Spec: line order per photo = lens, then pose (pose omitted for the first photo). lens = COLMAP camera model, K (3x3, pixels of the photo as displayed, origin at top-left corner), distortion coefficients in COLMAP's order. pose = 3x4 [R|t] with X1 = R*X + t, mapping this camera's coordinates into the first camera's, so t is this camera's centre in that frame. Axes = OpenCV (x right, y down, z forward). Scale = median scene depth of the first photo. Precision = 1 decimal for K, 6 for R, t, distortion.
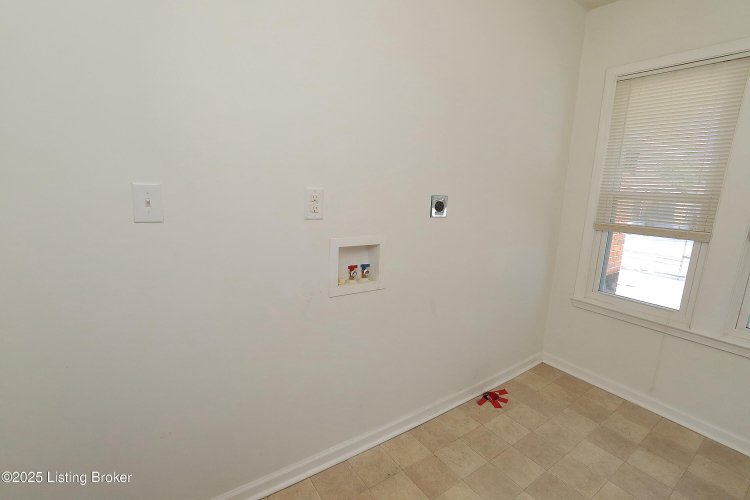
lens RADIAL K [[342.9, 0, 375.0], [0, 342.9, 247.3], [0, 0, 1]] dist [-0.081735, 0.032613]
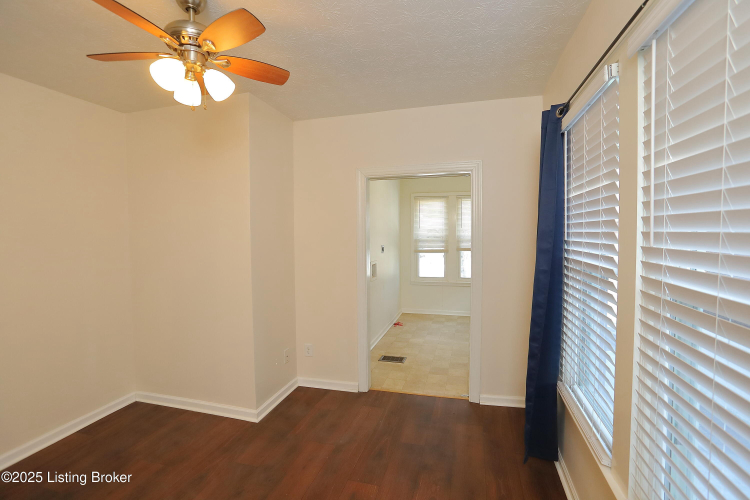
lens RADIAL K [[342.9, 0, 375.0], [0, 342.9, 247.3], [0, 0, 1]] dist [-0.081735, 0.032613]
pose [[0.759980, -0.084165, 0.644474, -1.437490], [0.151017, 0.987309, -0.049145, -0.009847], [-0.632158, 0.134676, 0.763046, -0.950458]]
